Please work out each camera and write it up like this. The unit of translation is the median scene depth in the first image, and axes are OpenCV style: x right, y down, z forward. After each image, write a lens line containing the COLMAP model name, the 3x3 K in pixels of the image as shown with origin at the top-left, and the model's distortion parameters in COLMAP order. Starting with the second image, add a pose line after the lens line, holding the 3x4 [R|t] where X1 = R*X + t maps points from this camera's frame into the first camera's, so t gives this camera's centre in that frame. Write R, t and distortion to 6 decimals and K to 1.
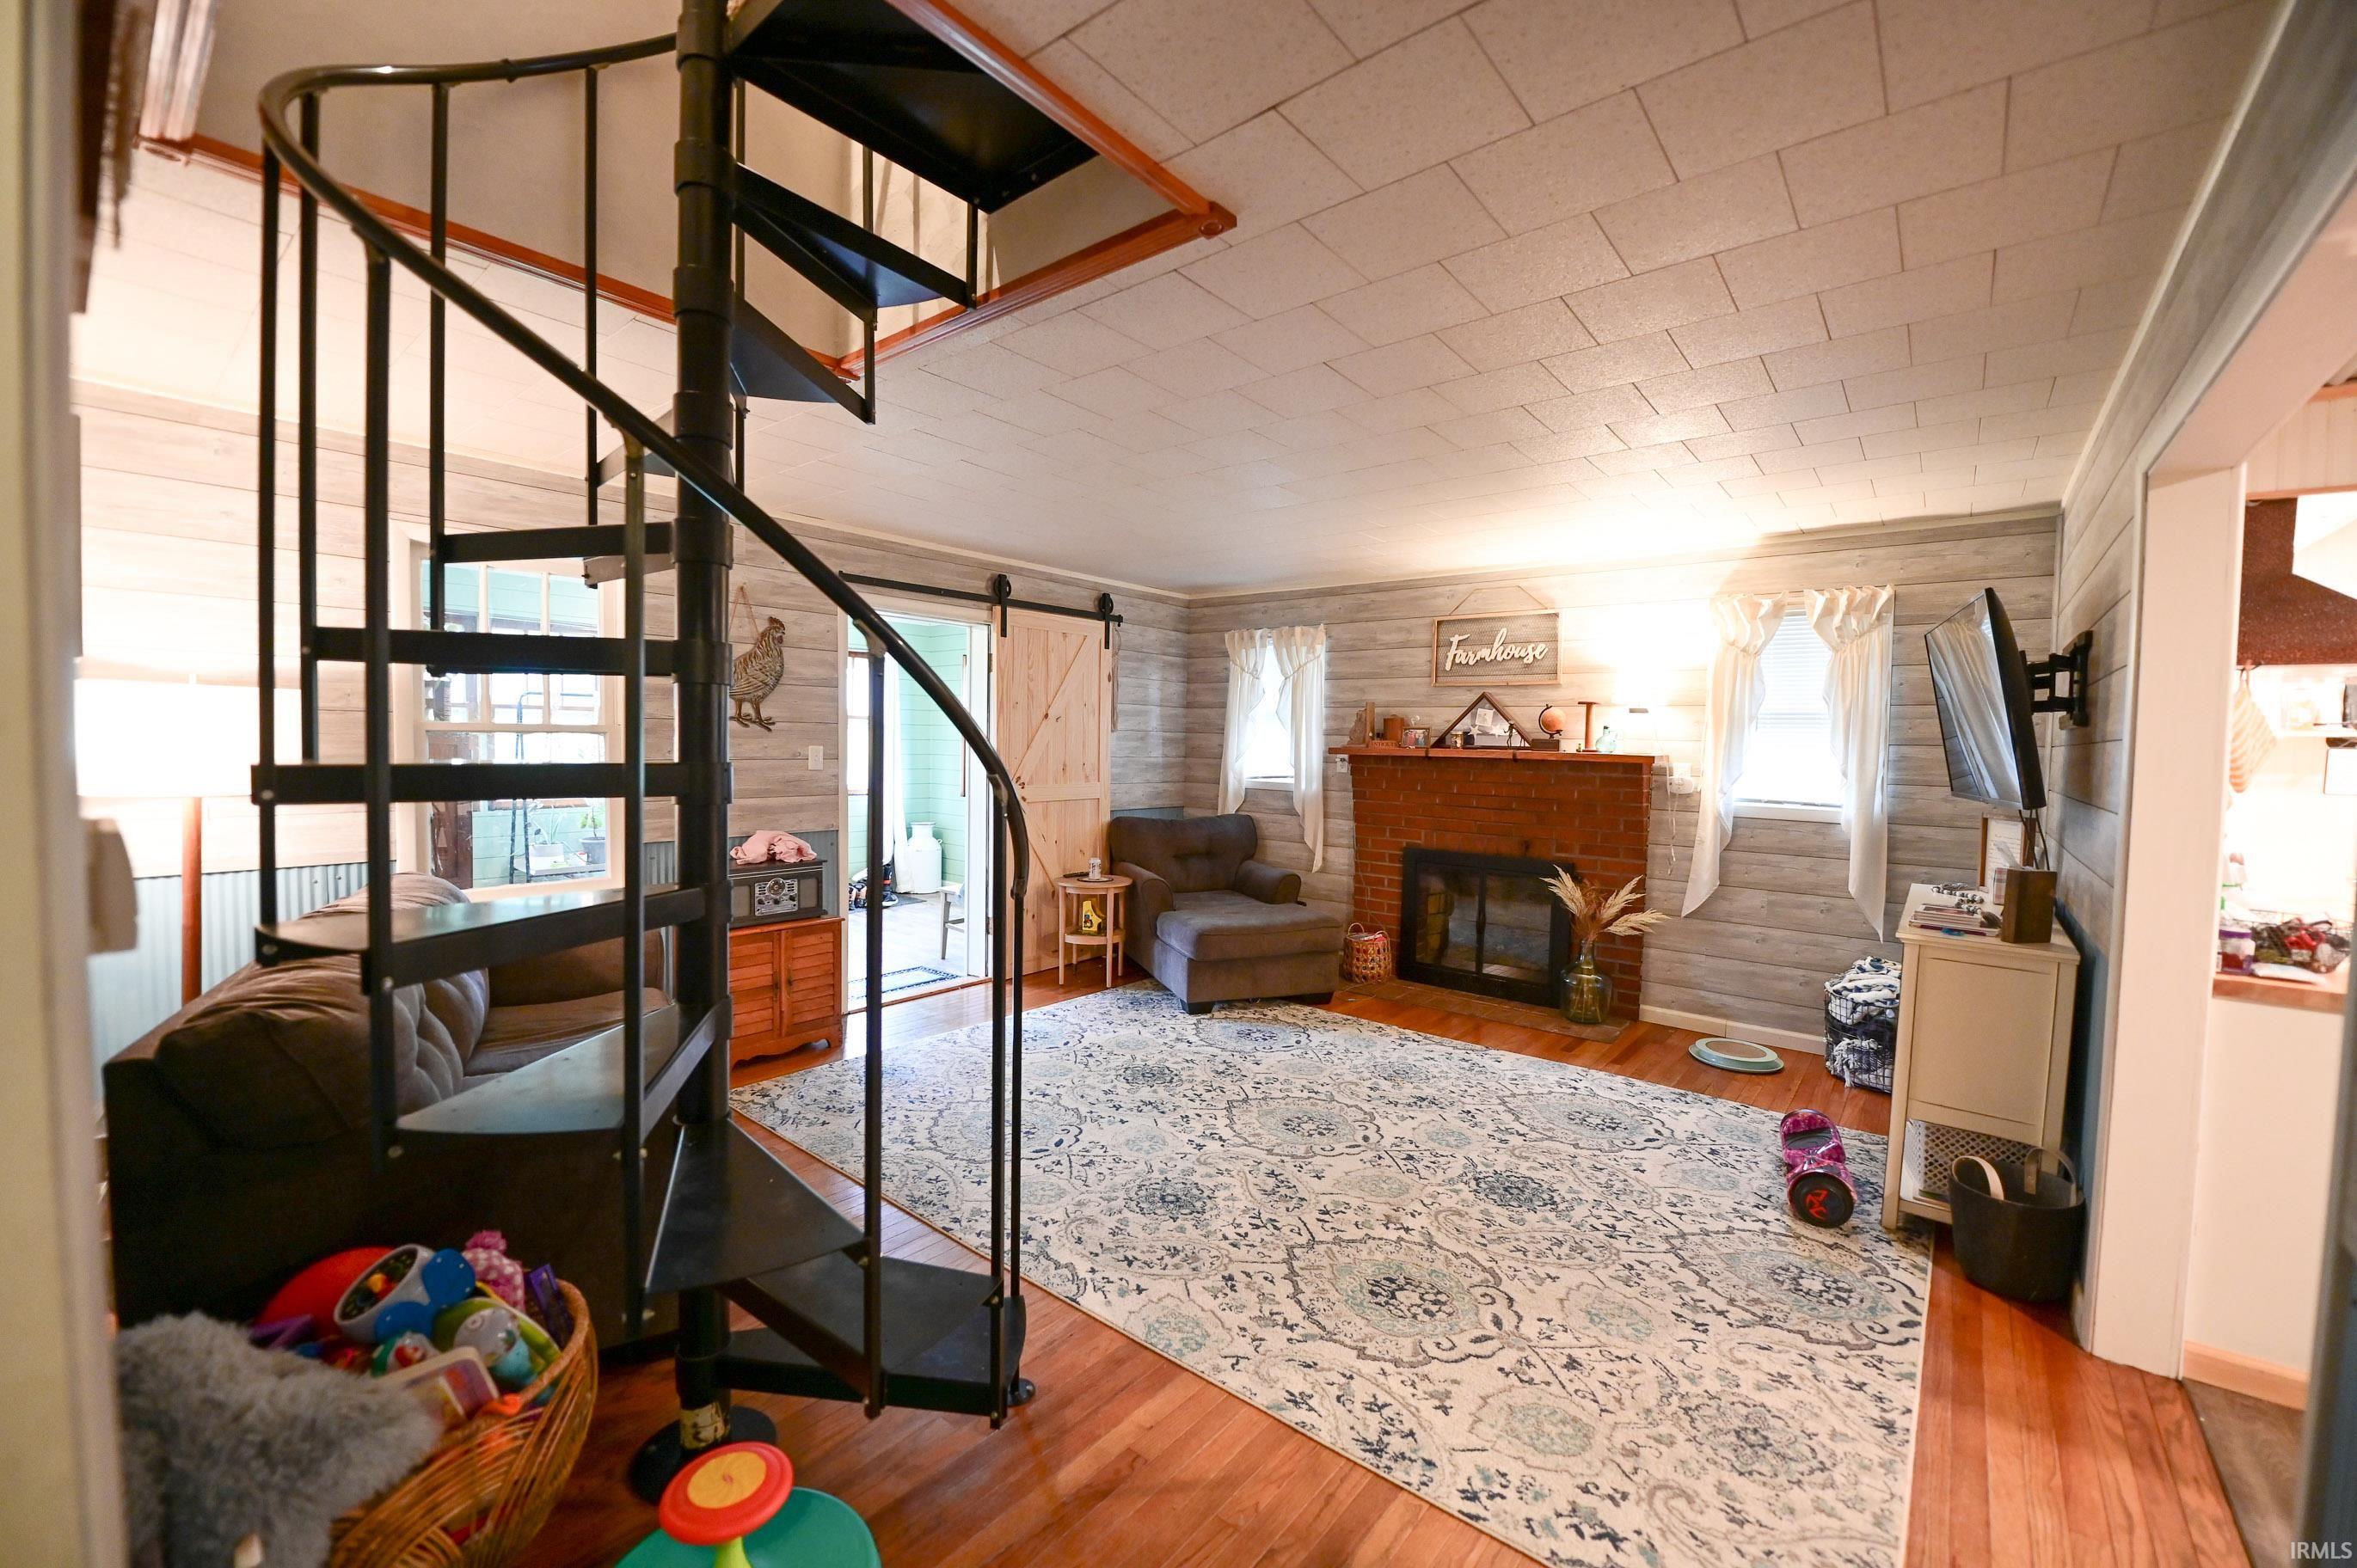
lens RADIAL K [[947.8, 0, 1178.5], [0, 947.8, 784.0], [0, 0, 1]] dist [-0.025805, 0.000018]
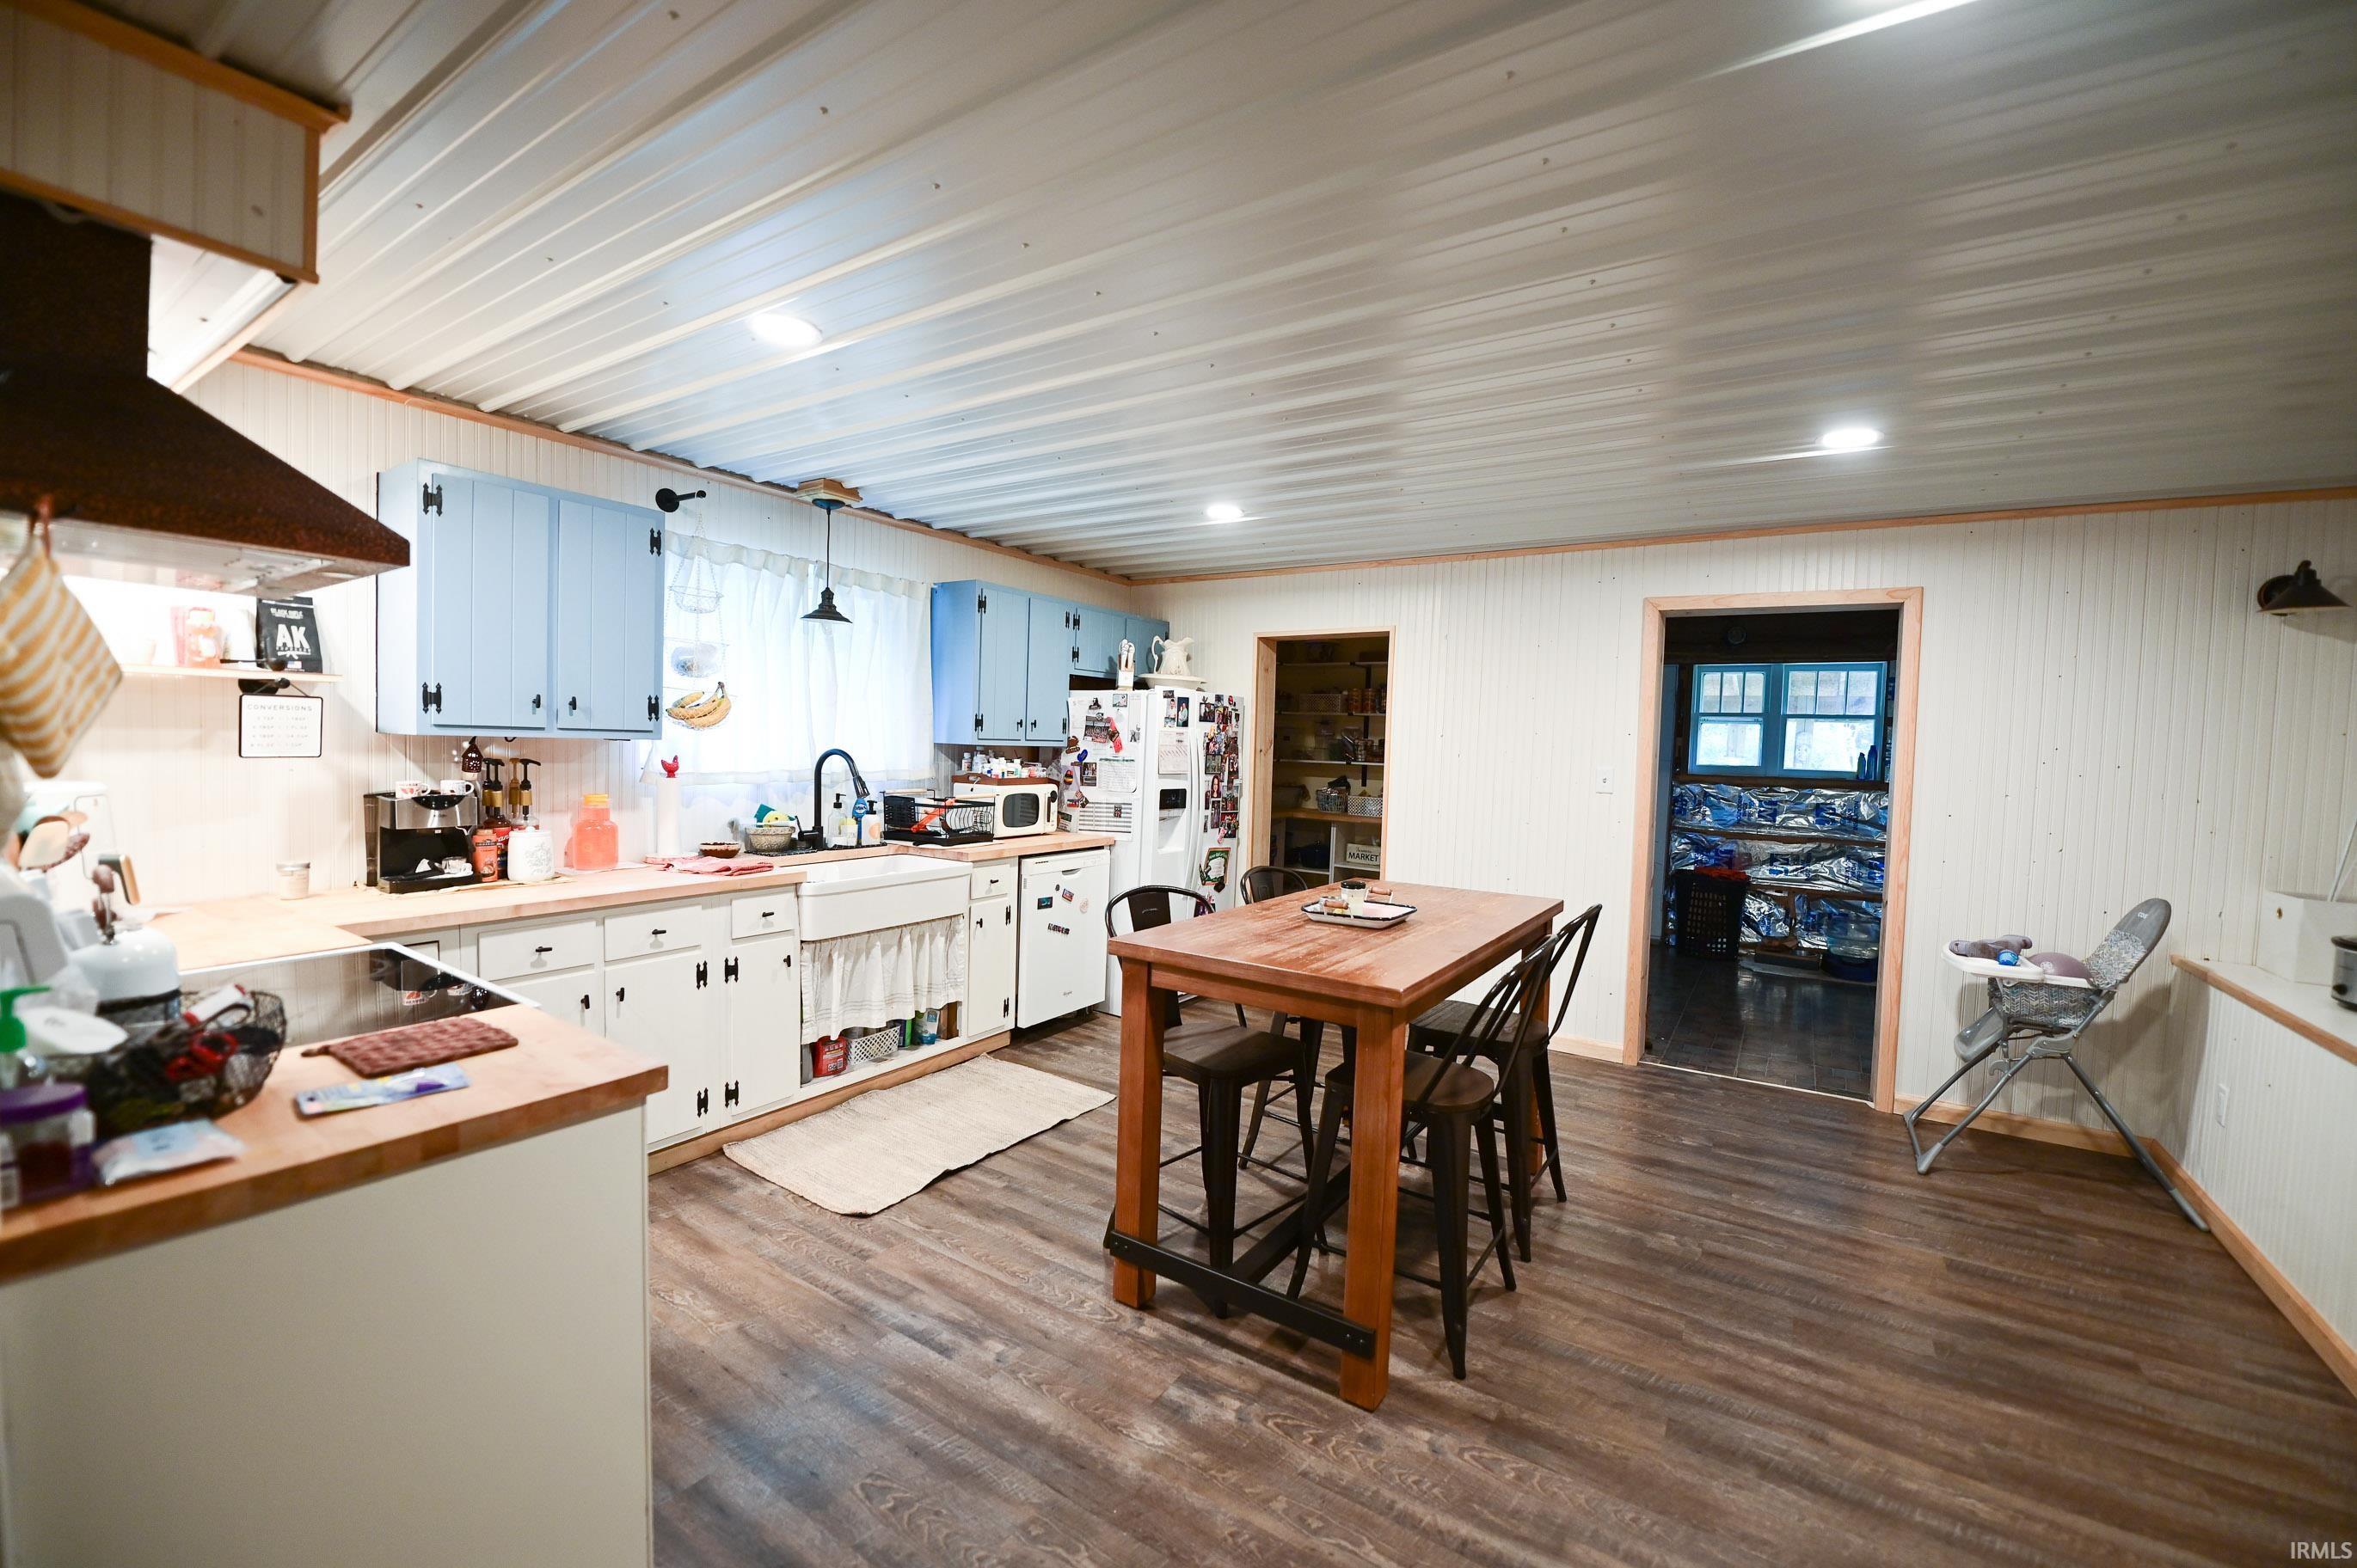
lens RADIAL K [[947.8, 0, 1178.5], [0, 947.8, 784.0], [0, 0, 1]] dist [-0.025805, 0.000018]
pose [[-0.105425, -0.067966, 0.992102, 0.604306], [0.013653, 0.997469, 0.069784, -0.012296], [-0.994334, 0.020902, -0.104230, 0.448269]]
